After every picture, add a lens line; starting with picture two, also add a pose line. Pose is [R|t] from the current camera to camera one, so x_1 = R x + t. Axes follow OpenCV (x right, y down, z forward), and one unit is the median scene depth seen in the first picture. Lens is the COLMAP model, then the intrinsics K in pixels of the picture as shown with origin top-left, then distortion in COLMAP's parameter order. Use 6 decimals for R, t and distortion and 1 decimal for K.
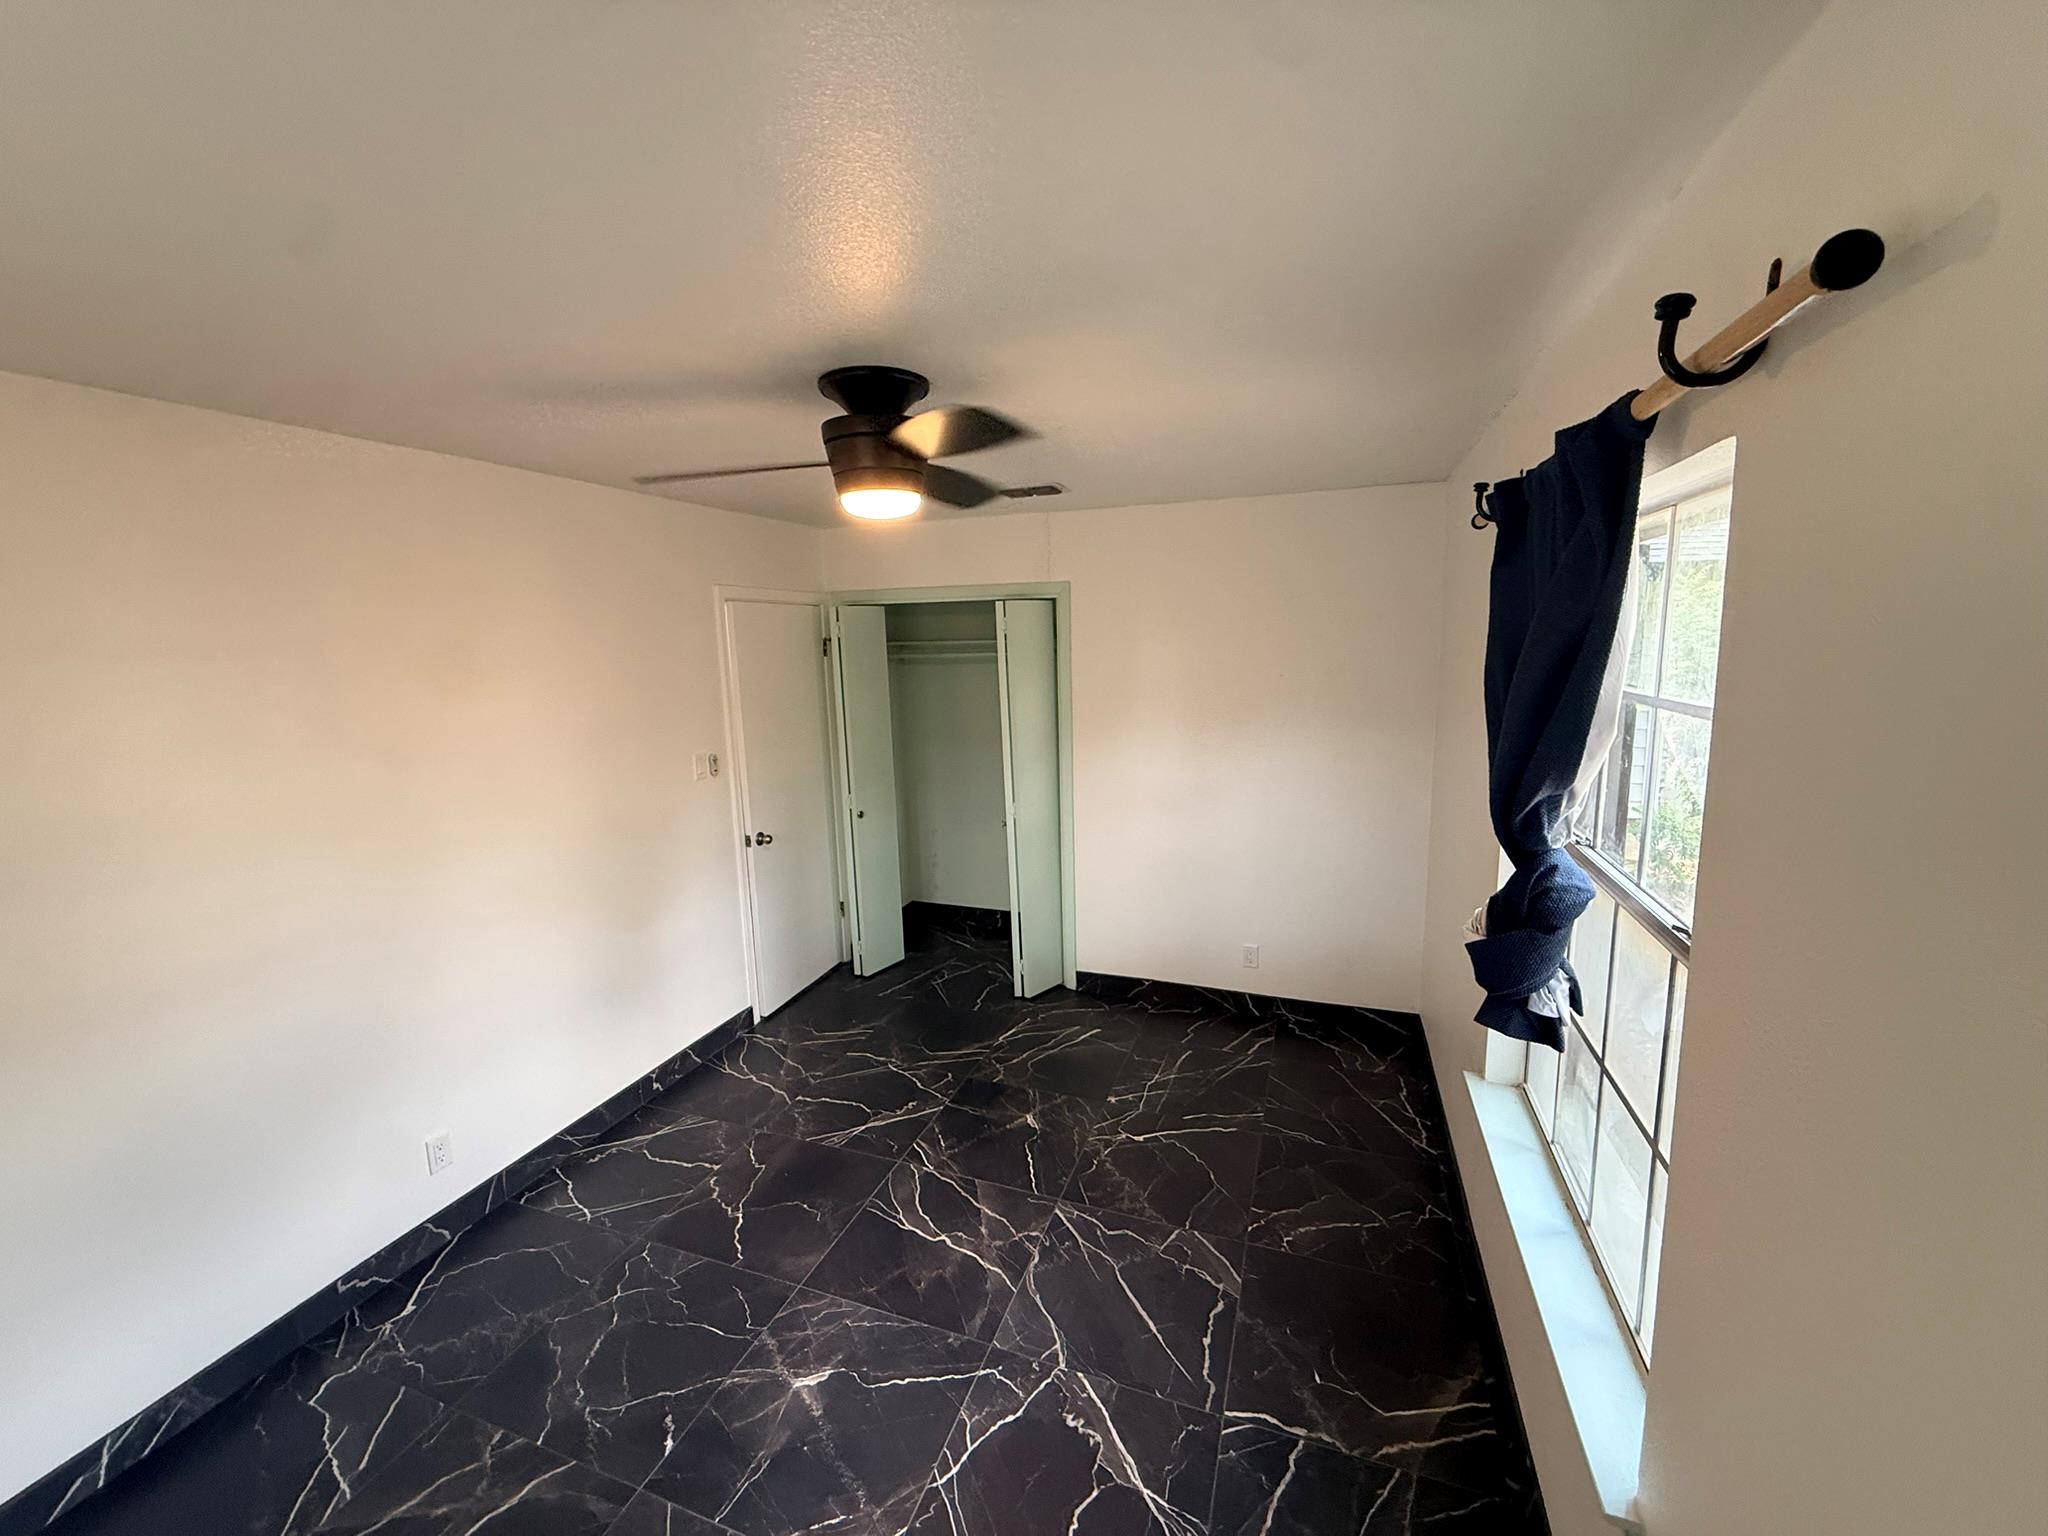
lens RADIAL K [[818.5, 0, 1027.3], [0, 818.5, 772.9], [0, 0, 1]] dist [-0.022742, -0.000292]
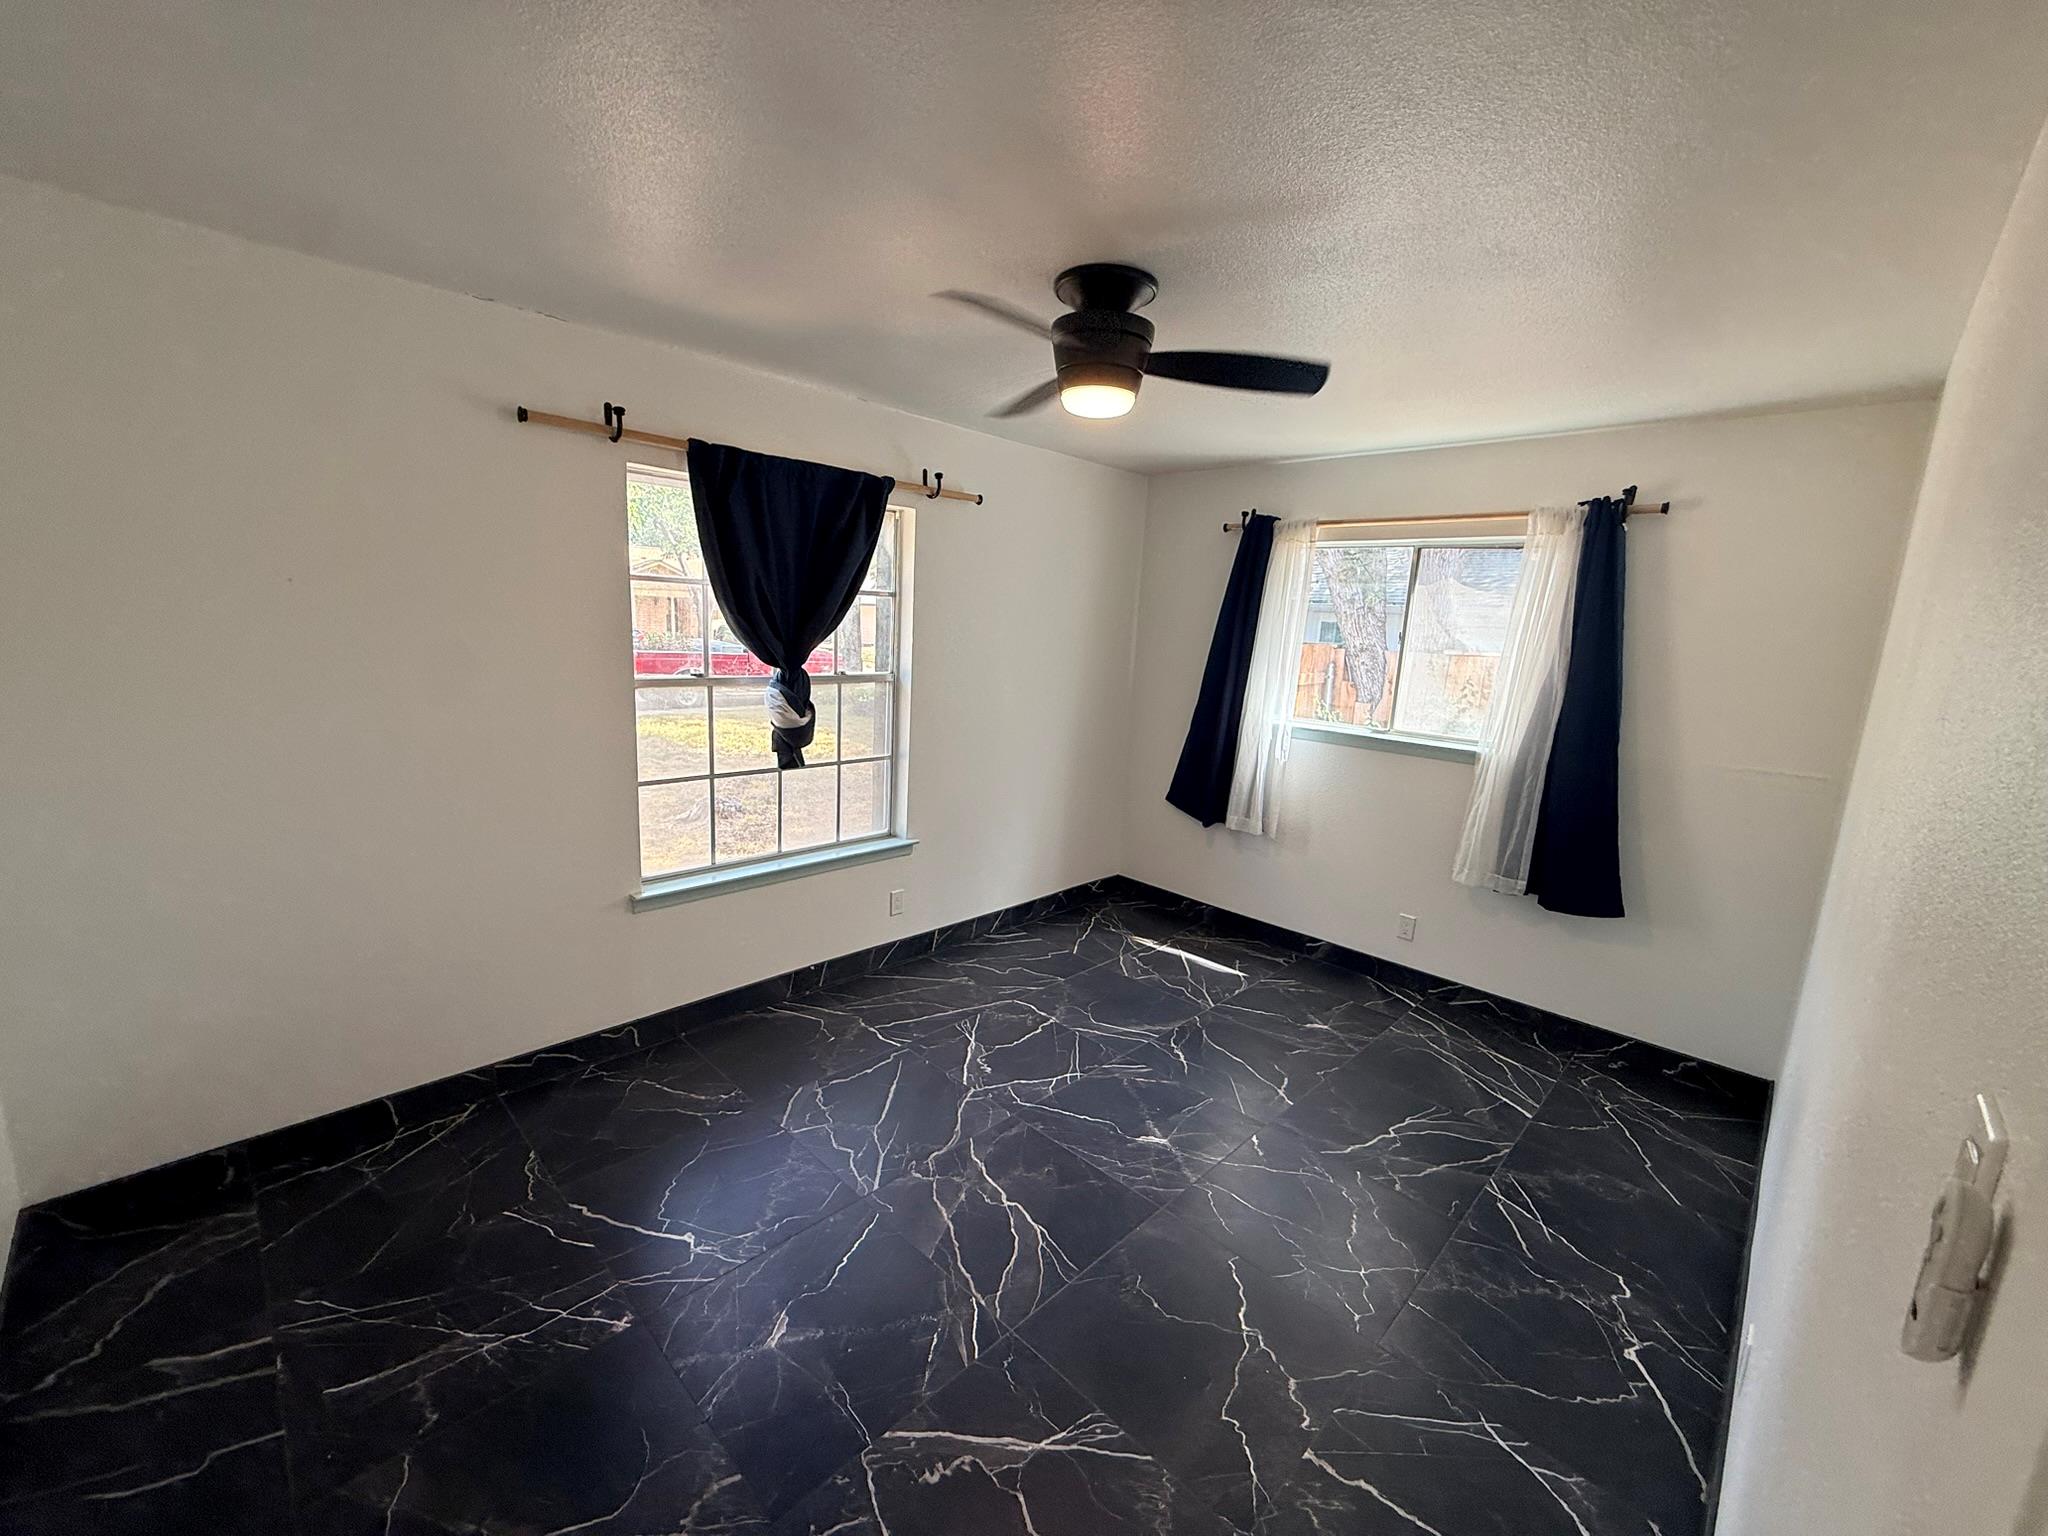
lens RADIAL K [[818.5, 0, 1019.1], [0, 818.5, 768.9], [0, 0, 1]] dist [-0.022742, -0.000292]
pose [[-0.909030, -0.095288, 0.405691, -0.435534], [0.039733, 0.949255, 0.311989, -0.166800], [-0.414833, 0.299726, -0.859114, 1.624097]]
